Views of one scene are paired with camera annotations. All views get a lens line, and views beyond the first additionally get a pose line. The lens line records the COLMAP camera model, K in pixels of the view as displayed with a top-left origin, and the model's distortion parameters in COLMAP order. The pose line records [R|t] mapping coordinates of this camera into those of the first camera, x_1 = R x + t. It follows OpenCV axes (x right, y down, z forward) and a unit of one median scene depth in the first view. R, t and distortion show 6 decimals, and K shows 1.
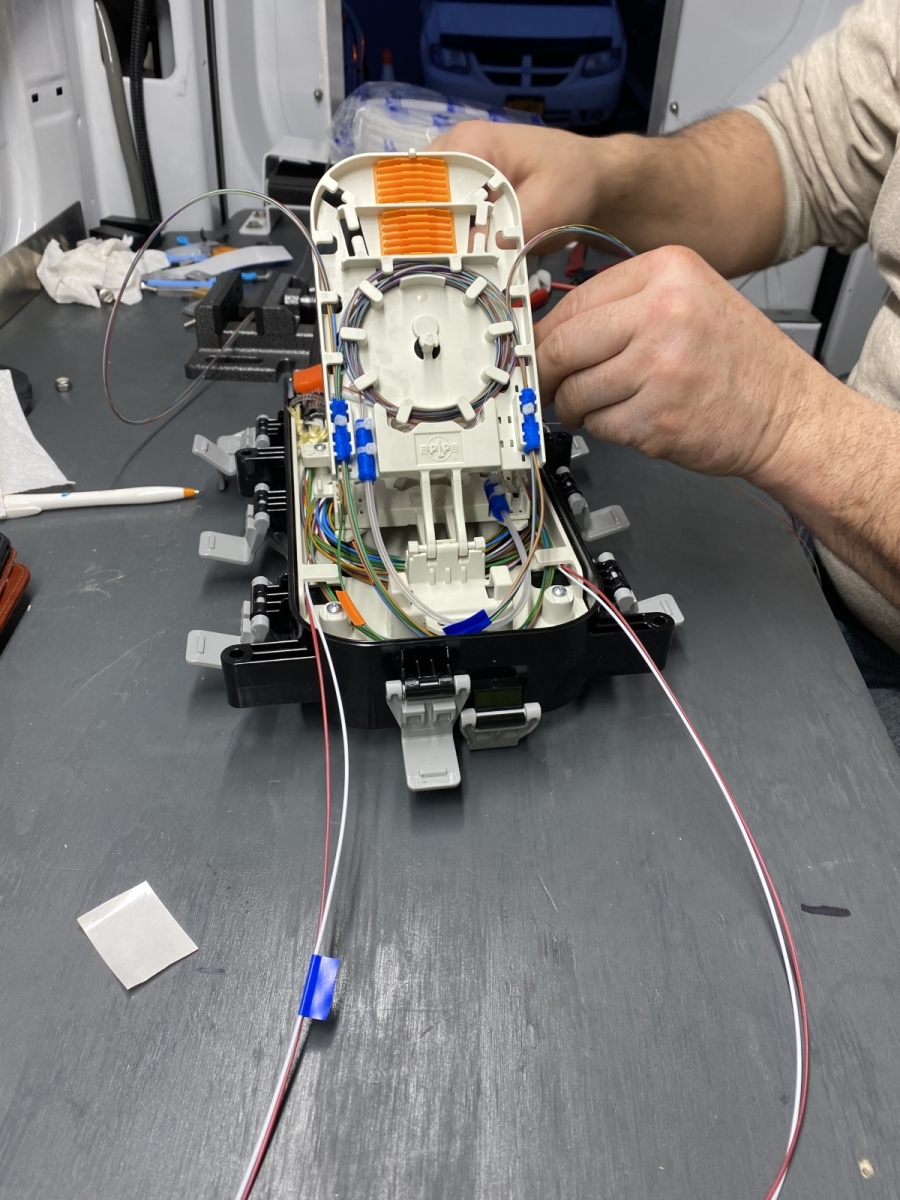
lens RADIAL K [[901.1, 0, 464.0], [0, 901.1, 590.0], [0, 0, 1]] dist [0.006116, -0.005788]
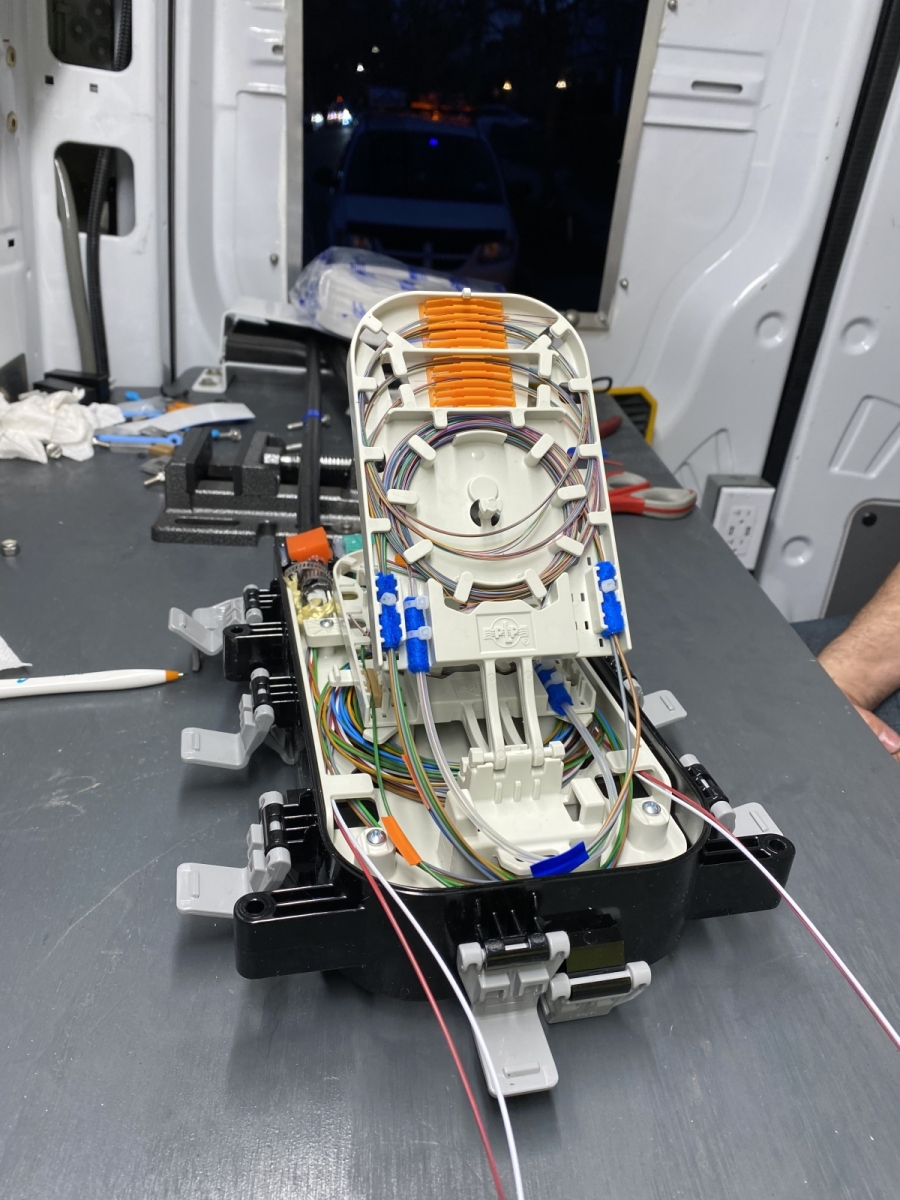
lens RADIAL K [[901.2, 0, 450.0], [0, 901.2, 600.0], [0, 0, 1]] dist [0.081677, -0.180737]
pose [[0.996810, 0.003650, 0.079732, -0.134003], [0.009286, 0.986866, -0.161274, -0.050716], [-0.079274, 0.161499, 0.983684, 0.178558]]
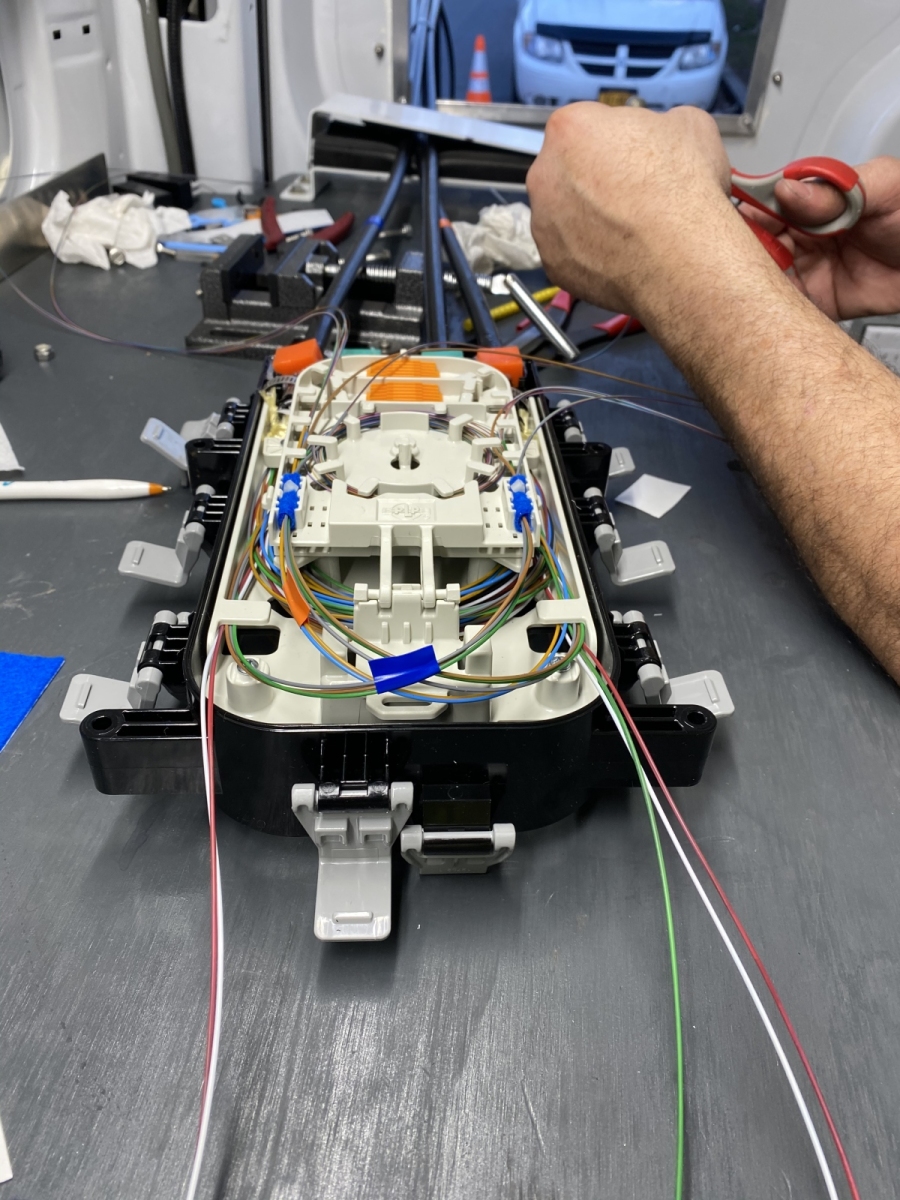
lens RADIAL K [[901.1, 0, 464.0], [0, 901.1, 590.0], [0, 0, 1]] dist [0.006116, -0.005788]
pose [[0.994776, 0.071222, -0.073133, 0.074325], [-0.070766, 0.997454, 0.008820, -0.056481], [0.073575, -0.003599, 0.997283, 0.262485]]
